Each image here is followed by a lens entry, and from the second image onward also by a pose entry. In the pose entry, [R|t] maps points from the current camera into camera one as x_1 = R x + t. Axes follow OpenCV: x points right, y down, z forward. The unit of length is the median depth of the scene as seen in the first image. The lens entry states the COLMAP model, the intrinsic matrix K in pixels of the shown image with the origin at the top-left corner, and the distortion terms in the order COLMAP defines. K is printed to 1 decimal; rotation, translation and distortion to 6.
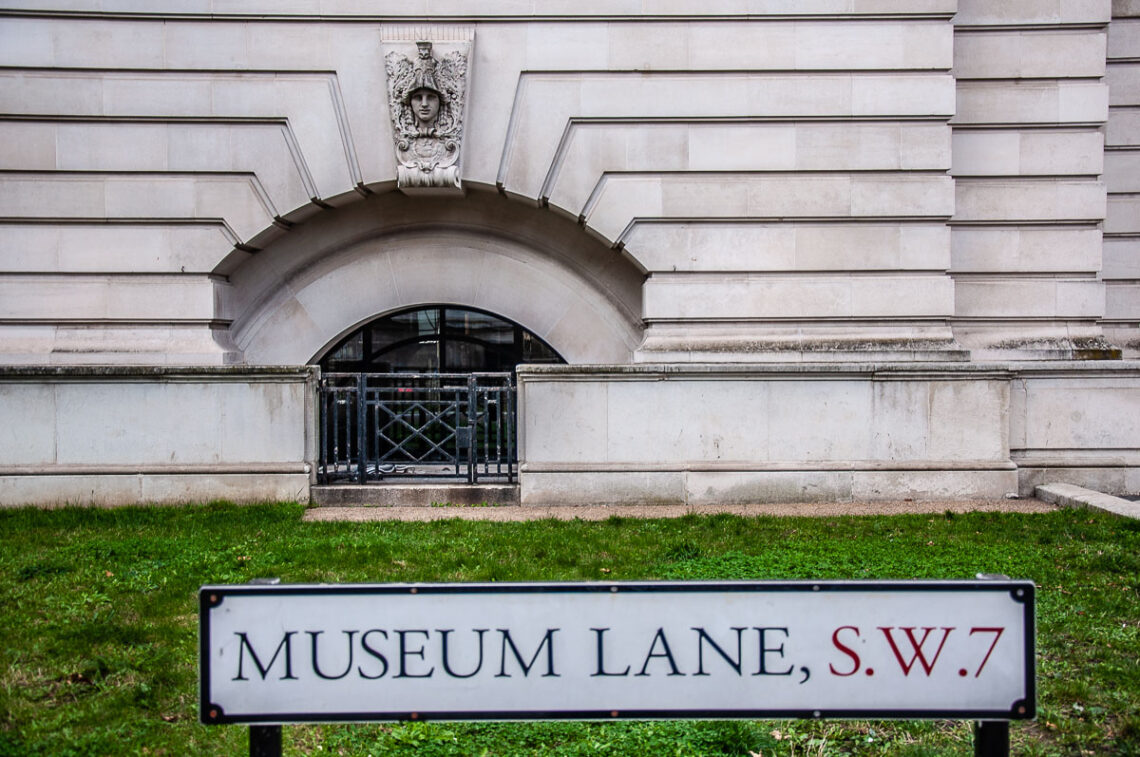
lens RADIAL K [[1358.7, 0, 570.3], [0, 1358.7, 378.5], [0, 0, 1]] dist [0.049568, 0.000000]
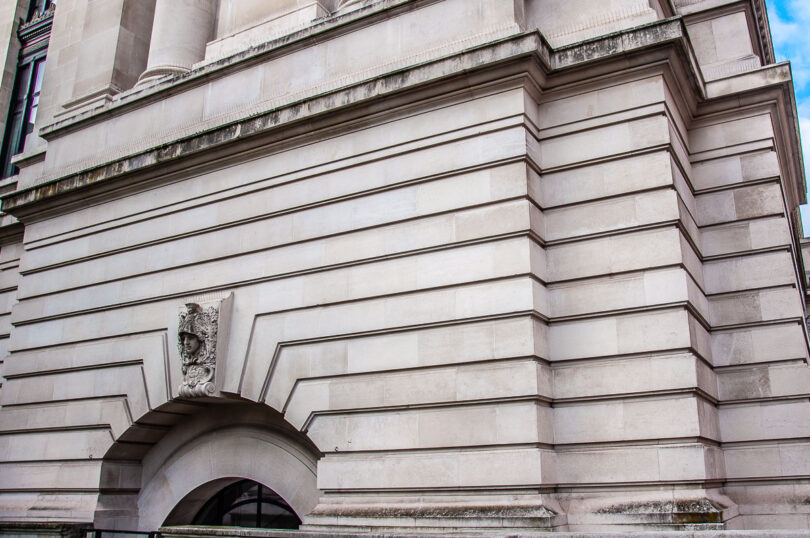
lens RADIAL K [[760.0, 0, 405.8], [0, 760.0, 268.4], [0, 0, 1]] dist [-0.094252, 0.000000]
pose [[0.883715, -0.140271, -0.446511, 0.480239], [-0.000176, 0.953932, -0.300024, -0.029950], [0.468026, 0.265214, 0.842979, 0.383474]]
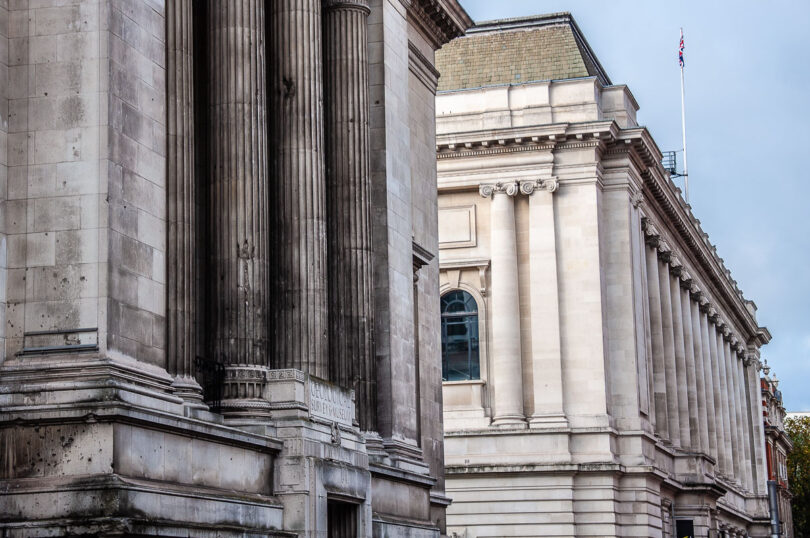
lens RADIAL K [[1718.9, 0, 404.0], [0, 1718.9, 268.6], [0, 0, 1]] dist [0.321177, 0.000000]
pose [[0.968226, -0.061005, -0.242522, 1.122058], [0.013329, 0.981000, -0.193550, -0.003978], [0.249721, 0.184168, 0.950643, -4.353989]]
